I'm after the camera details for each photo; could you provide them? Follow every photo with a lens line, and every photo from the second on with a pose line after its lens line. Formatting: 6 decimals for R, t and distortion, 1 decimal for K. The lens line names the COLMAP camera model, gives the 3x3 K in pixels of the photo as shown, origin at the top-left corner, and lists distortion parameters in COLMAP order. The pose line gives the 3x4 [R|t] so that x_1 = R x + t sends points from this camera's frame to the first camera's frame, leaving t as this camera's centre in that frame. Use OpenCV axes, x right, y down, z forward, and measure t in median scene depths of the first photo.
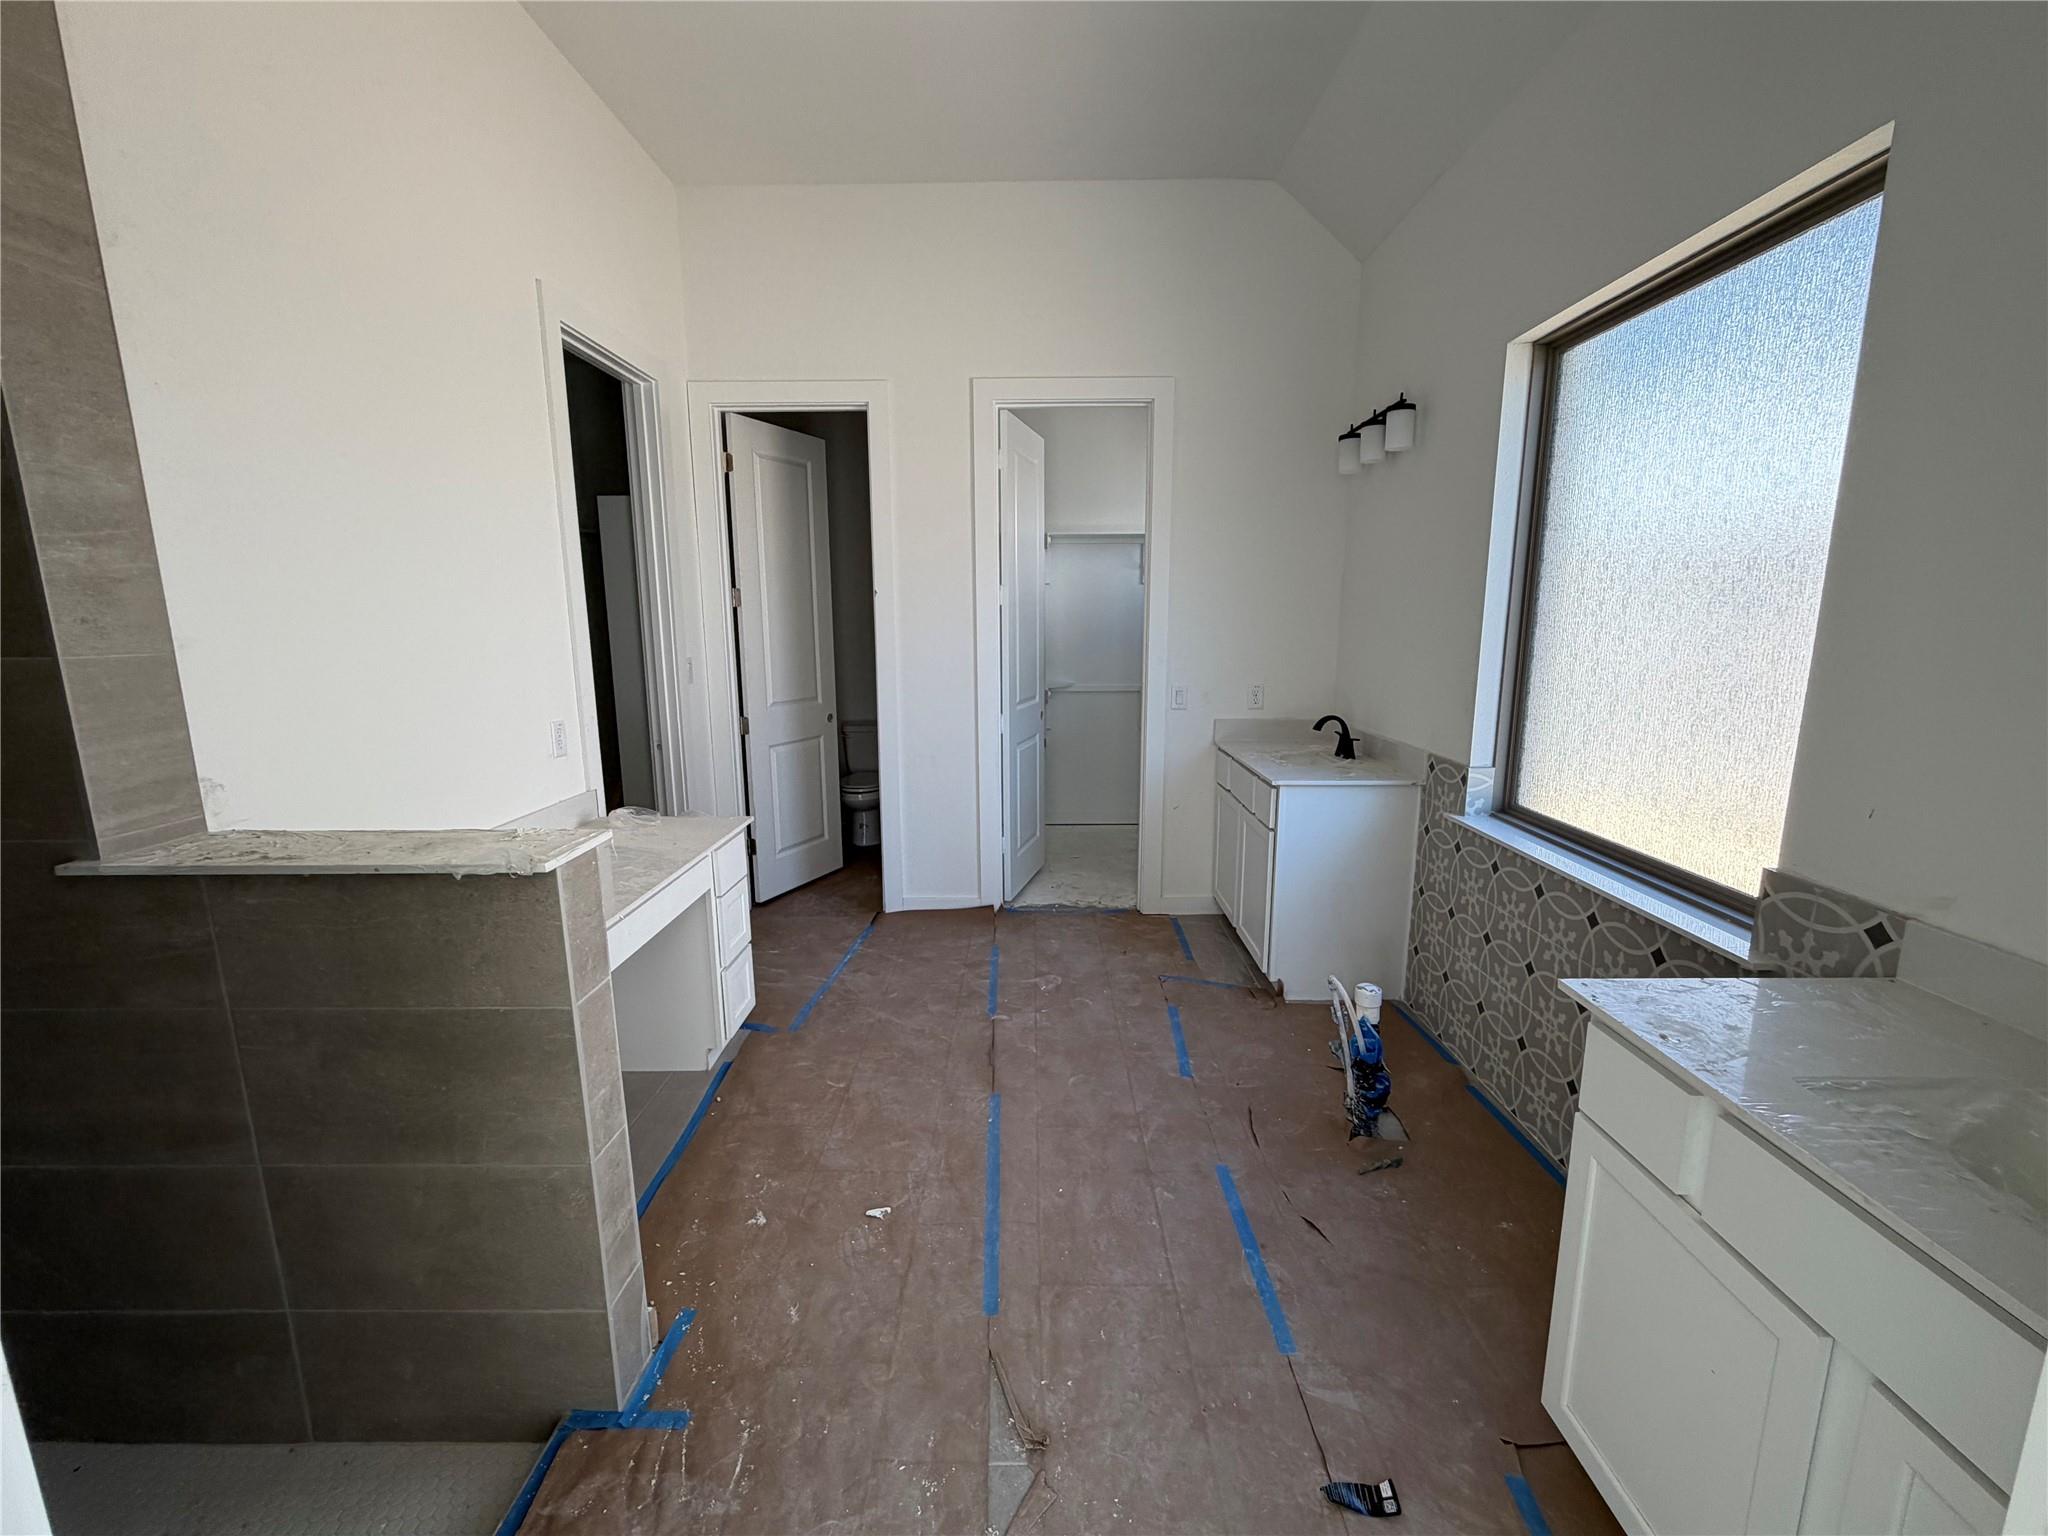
lens RADIAL K [[845.5, 0, 1027.2], [0, 845.5, 768.2], [0, 0, 1]] dist [0.003578, -0.001281]
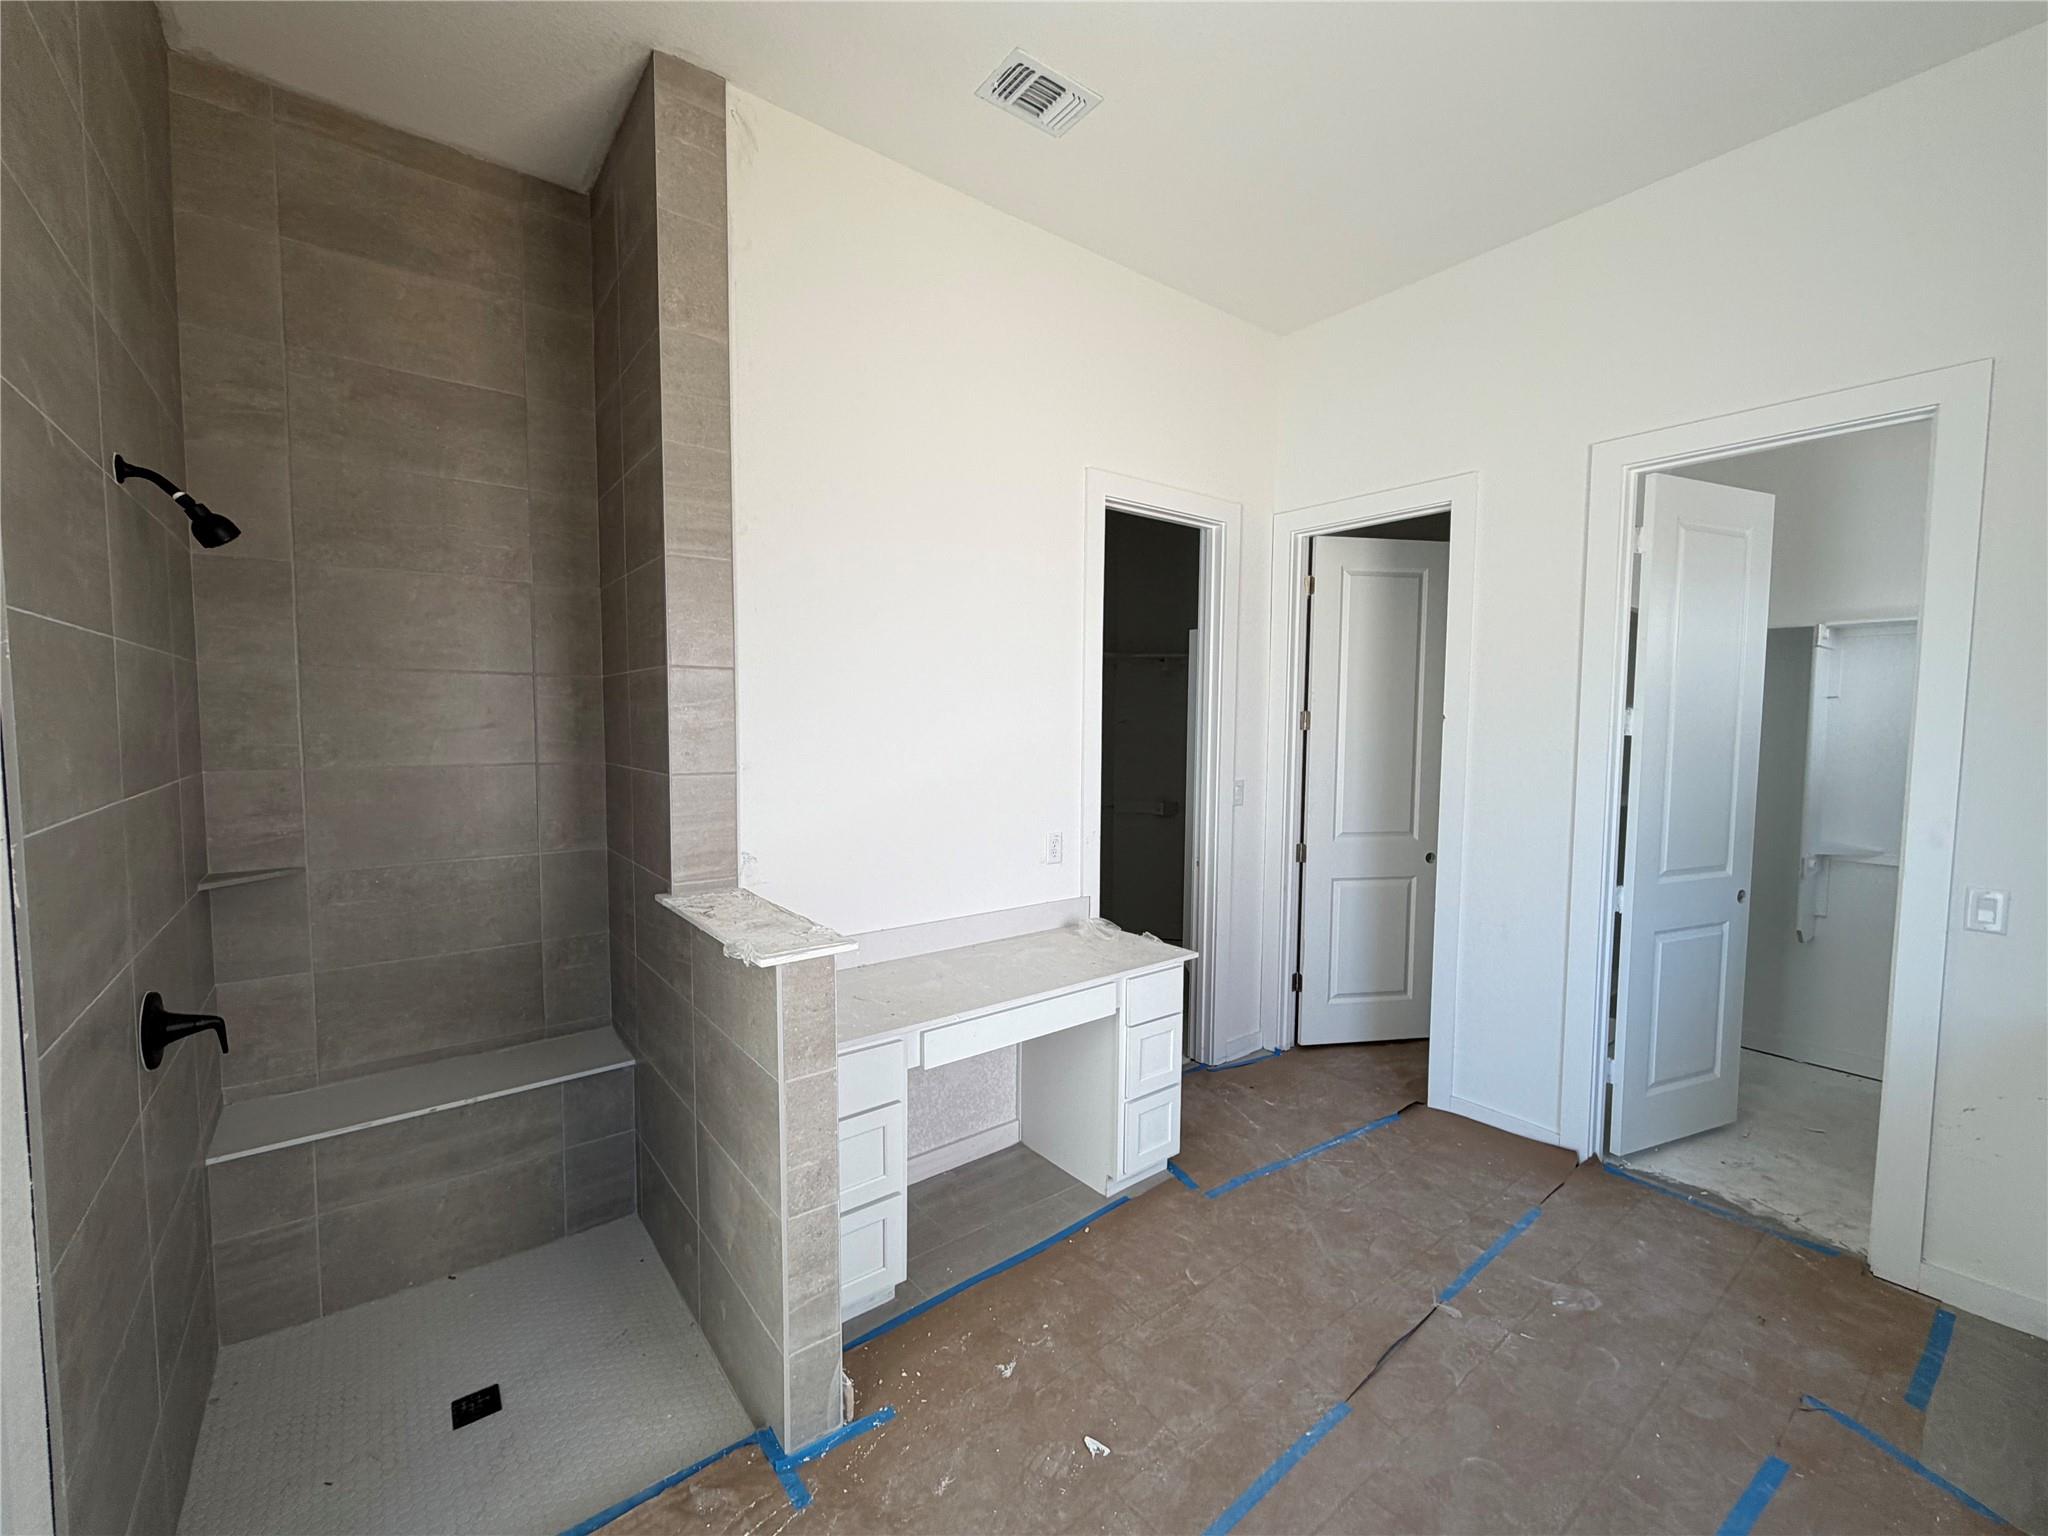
lens RADIAL K [[845.5, 0, 1023.8], [0, 845.5, 770.6], [0, 0, 1]] dist [0.003578, -0.001281]
pose [[0.620628, 0.058872, -0.781892, 0.282552], [-0.147111, 0.988212, -0.042363, -0.075036], [0.770181, 0.141317, 0.621973, 0.209553]]
